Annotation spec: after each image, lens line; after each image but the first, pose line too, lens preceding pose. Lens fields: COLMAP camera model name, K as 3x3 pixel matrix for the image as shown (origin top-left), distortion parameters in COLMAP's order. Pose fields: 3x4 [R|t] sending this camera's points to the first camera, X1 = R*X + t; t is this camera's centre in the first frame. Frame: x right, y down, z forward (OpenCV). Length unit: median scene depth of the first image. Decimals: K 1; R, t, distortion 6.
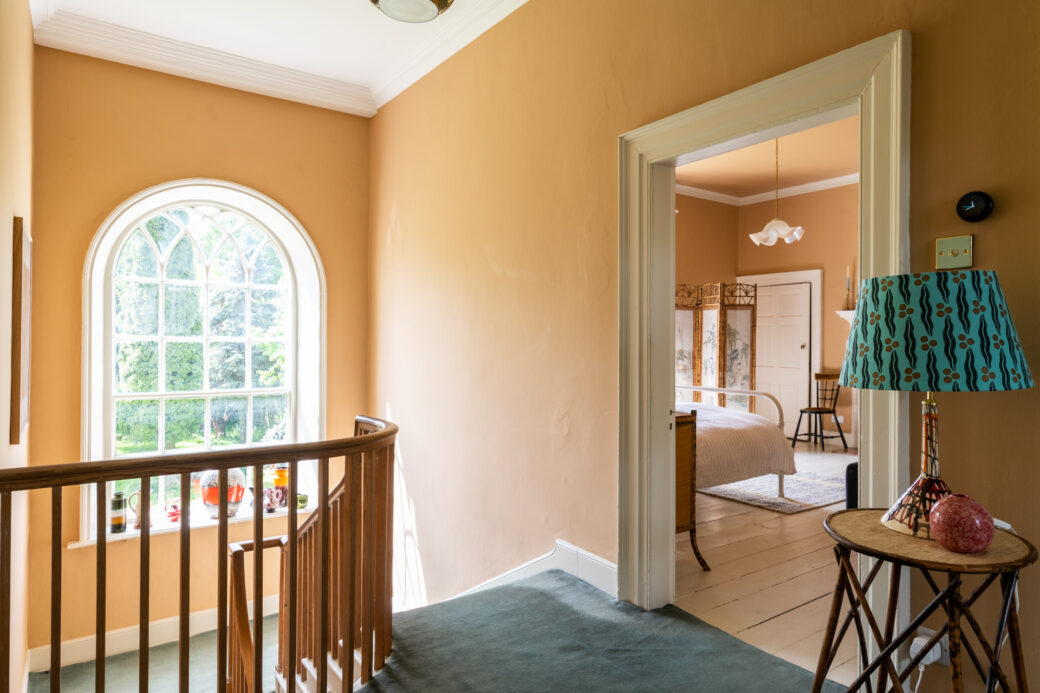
lens RADIAL K [[630.8, 0, 521.7], [0, 630.8, 340.3], [0, 0, 1]] dist [0.002264, 0.000295]
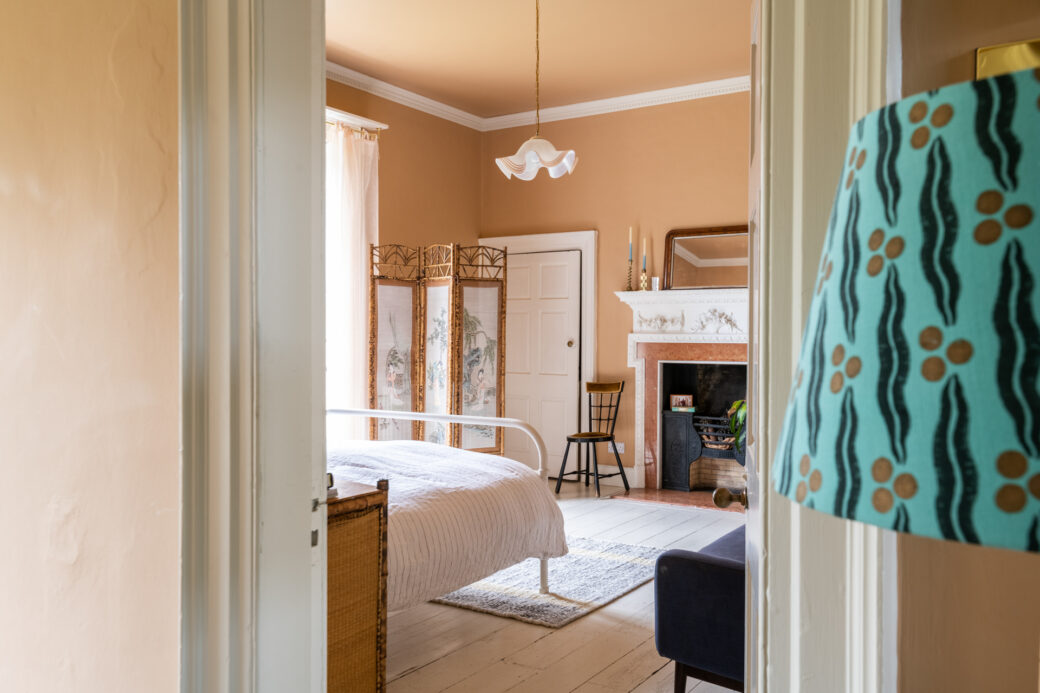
lens RADIAL K [[856.7, 0, 520.0], [0, 856.7, 346.5], [0, 0, 1]] dist [0.007011, 0.010511]
pose [[0.932001, -0.004964, 0.362420, 0.064110], [-0.000235, 0.999898, 0.014301, -0.000076], [-0.362454, -0.013413, 0.931905, 0.169707]]
